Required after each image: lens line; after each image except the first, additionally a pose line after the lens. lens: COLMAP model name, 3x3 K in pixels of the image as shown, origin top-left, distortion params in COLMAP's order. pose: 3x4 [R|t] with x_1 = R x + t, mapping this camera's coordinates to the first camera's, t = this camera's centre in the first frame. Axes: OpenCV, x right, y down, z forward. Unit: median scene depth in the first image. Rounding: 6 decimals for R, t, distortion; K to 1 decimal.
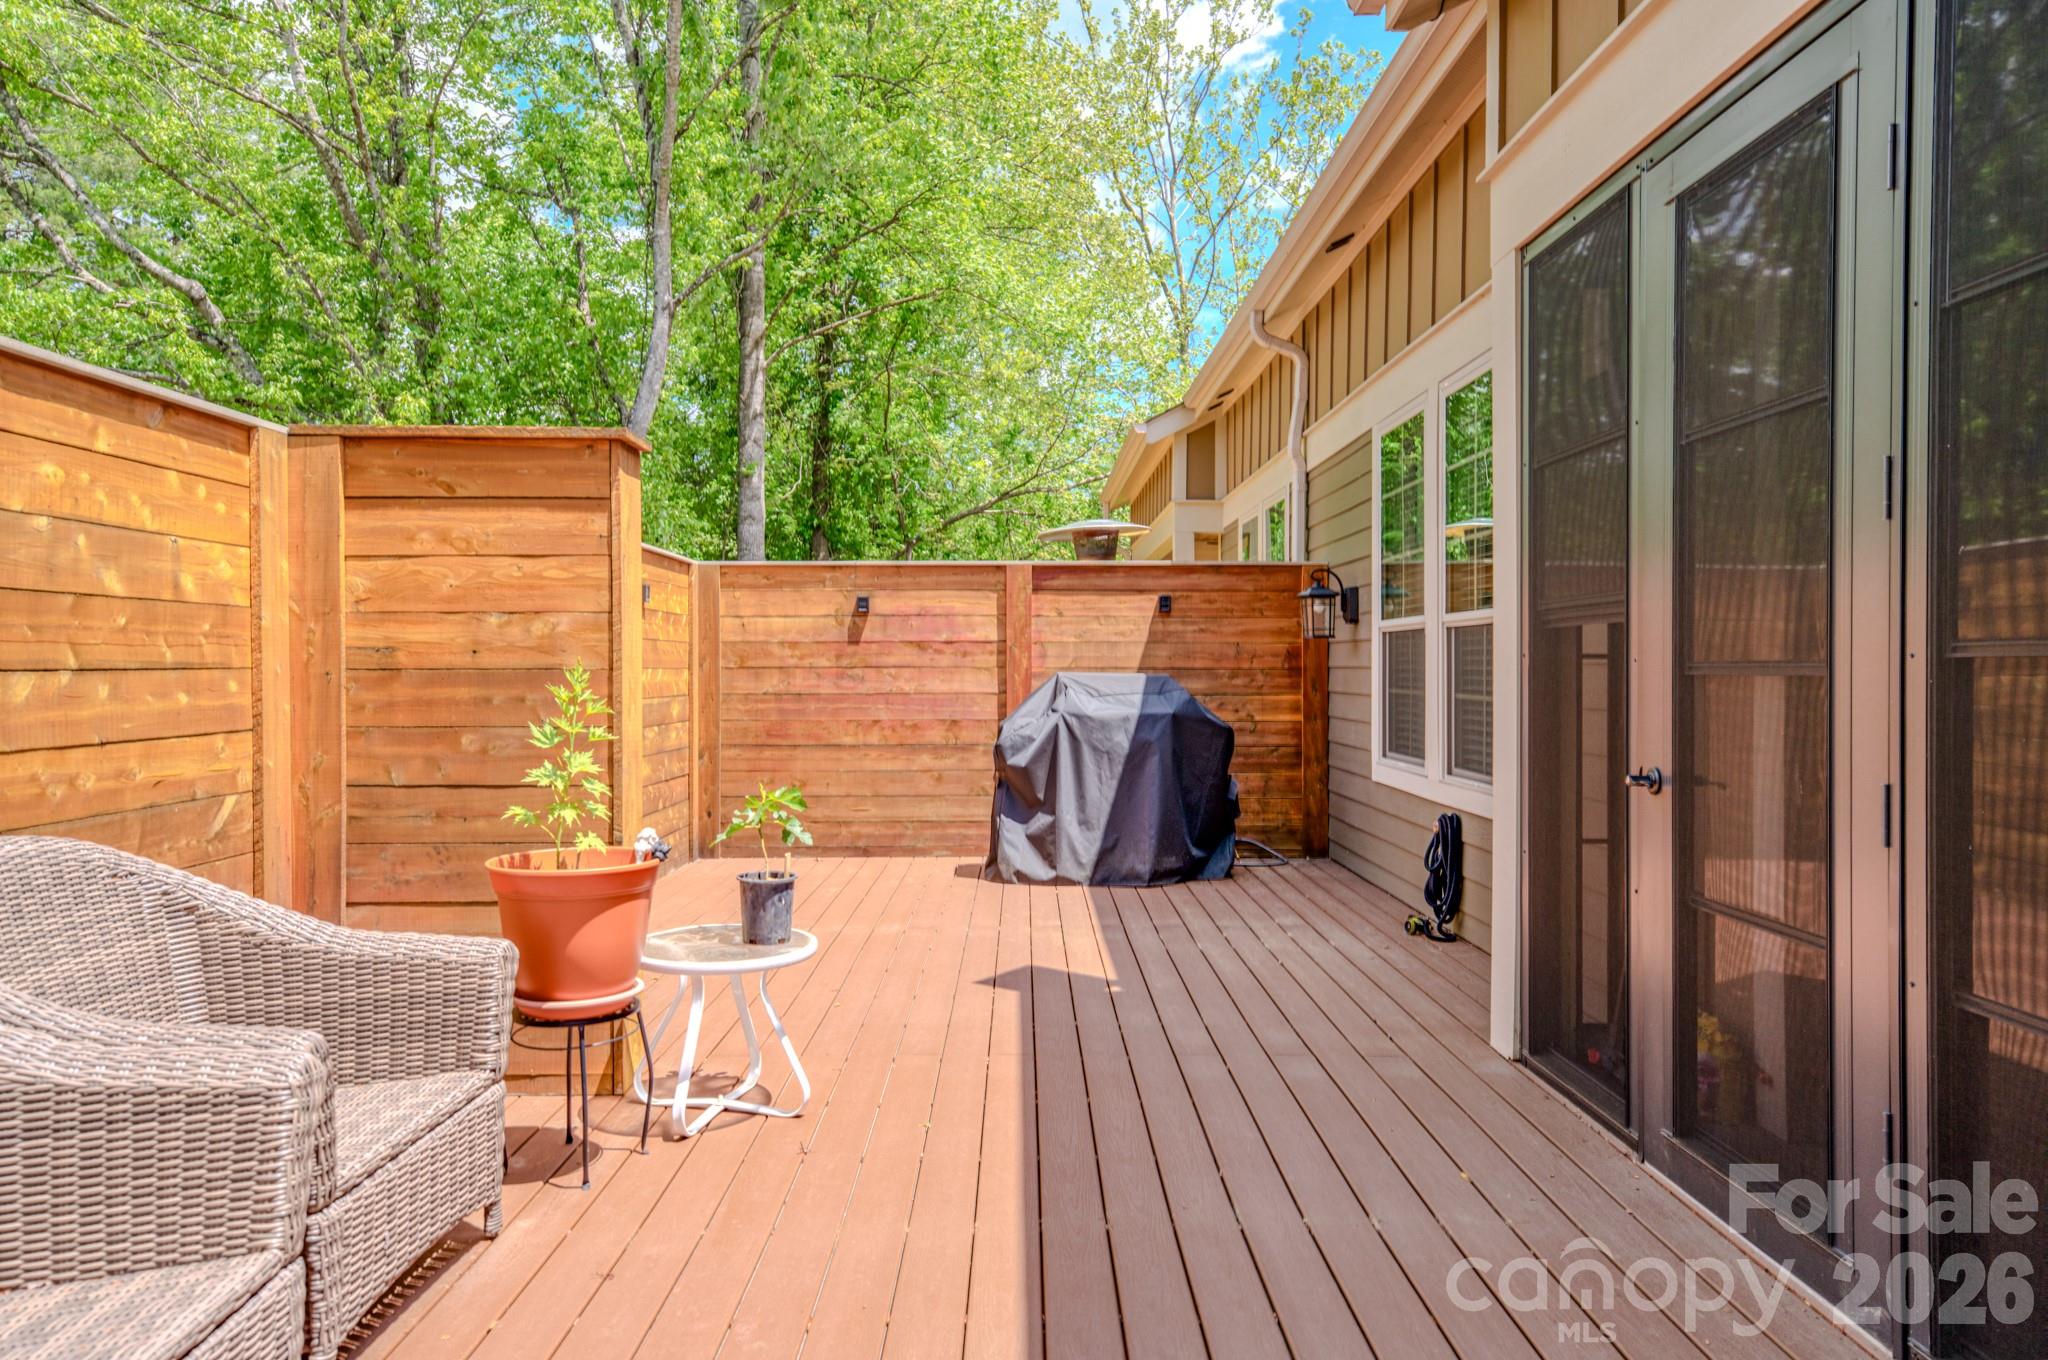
lens RADIAL K [[1343.7, 0, 1024.1], [0, 1343.7, 689.1], [0, 0, 1]] dist [0.032003, 0.000989]
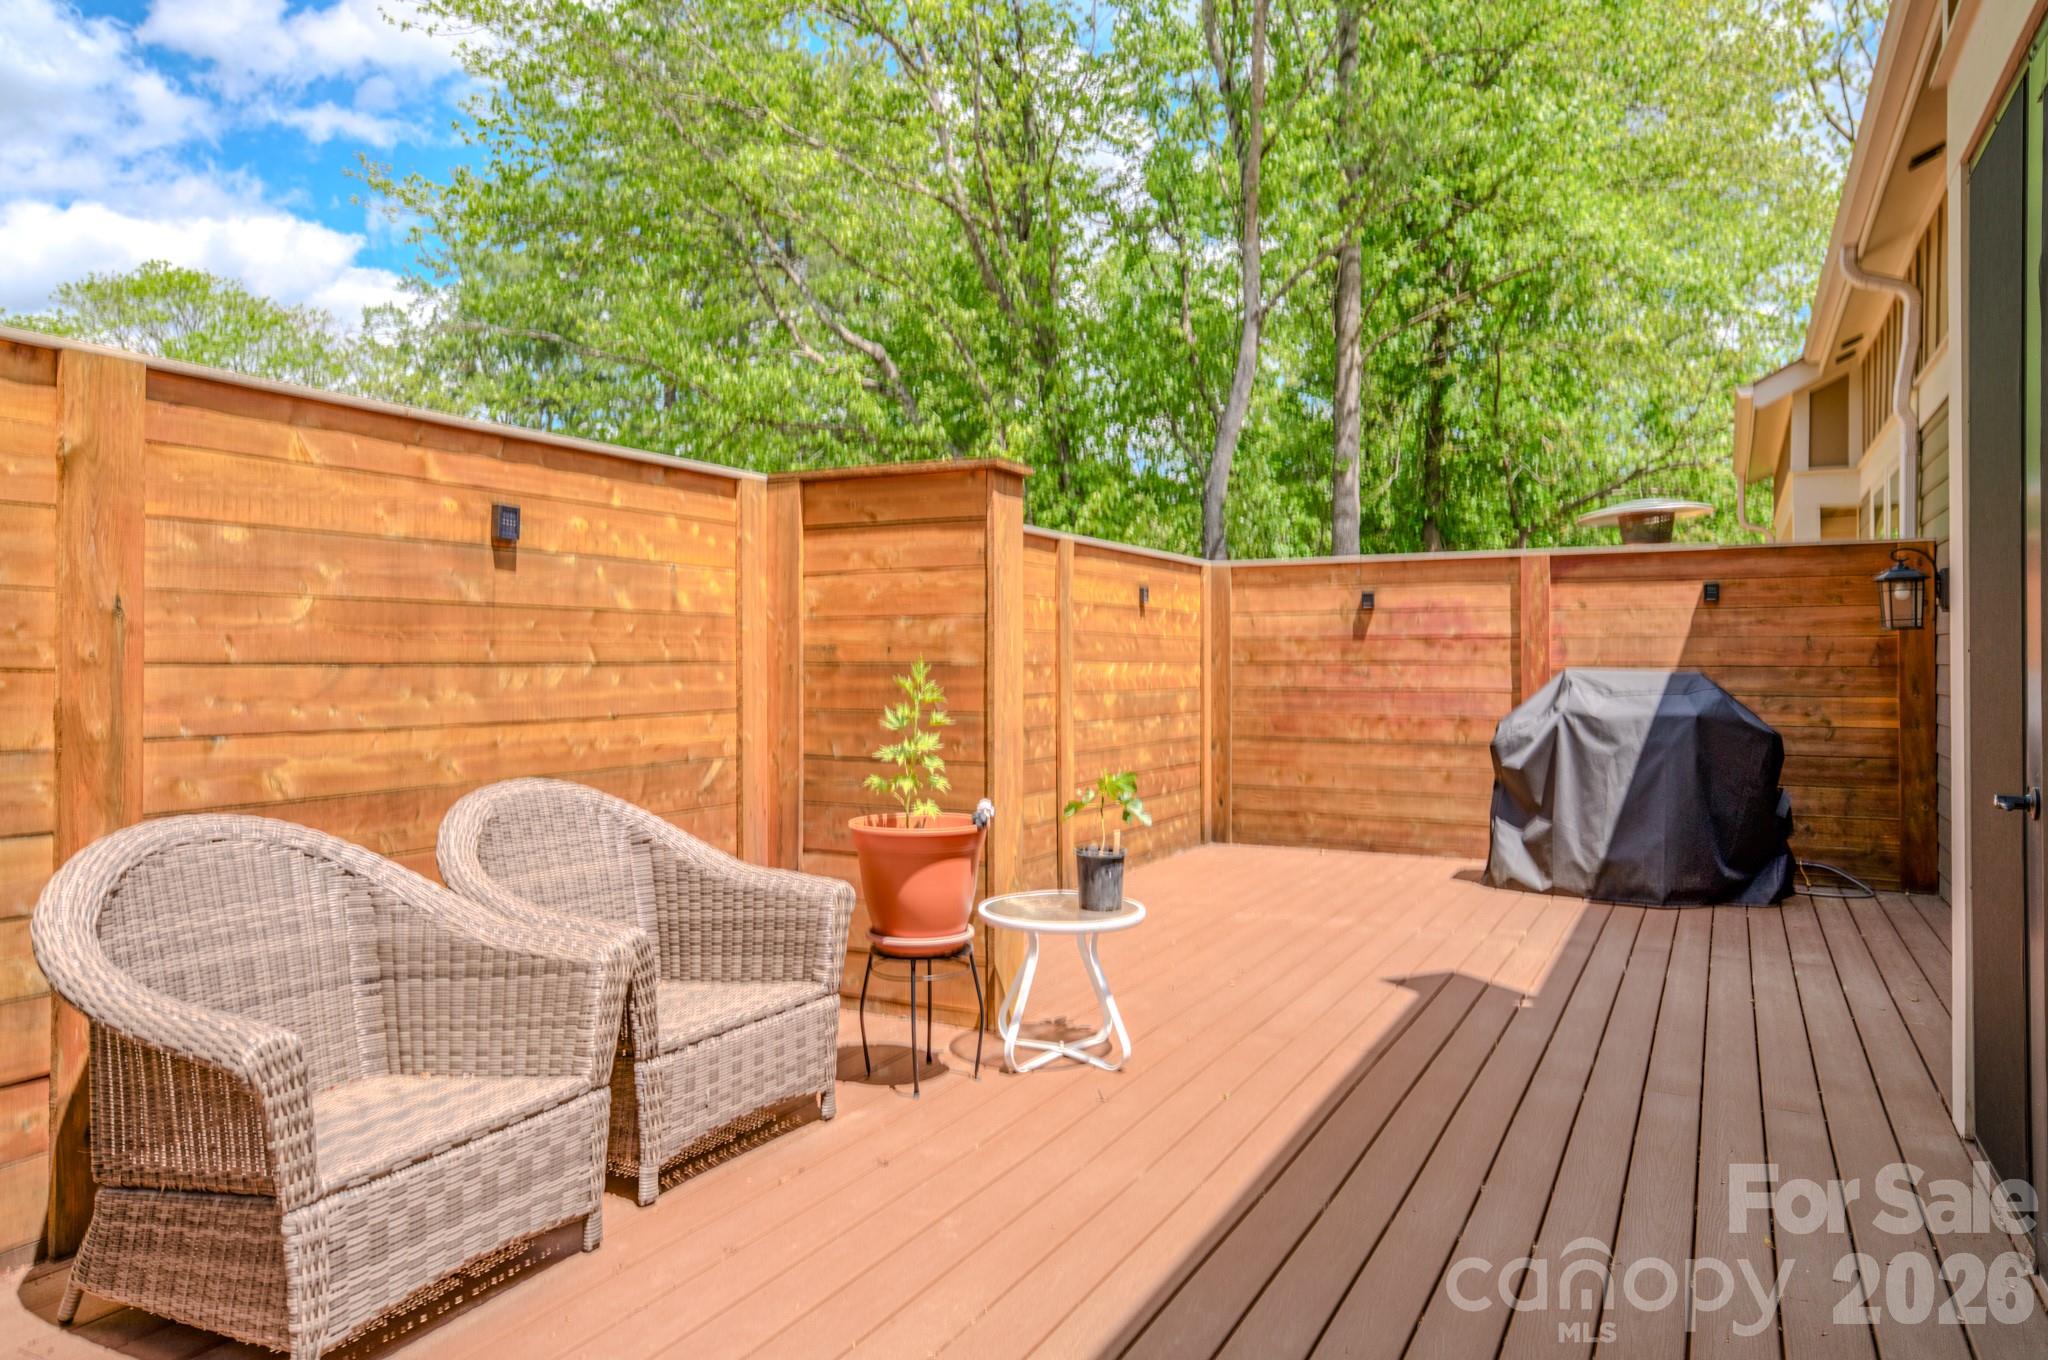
lens RADIAL K [[1343.7, 0, 1014.0], [0, 1343.7, 665.2], [0, 0, 1]] dist [0.032003, 0.000989]
pose [[0.884429, 0.003101, -0.466664, 0.126110], [-0.009620, 0.999887, -0.011588, -0.000292], [0.466576, 0.014738, 0.884359, -0.008038]]
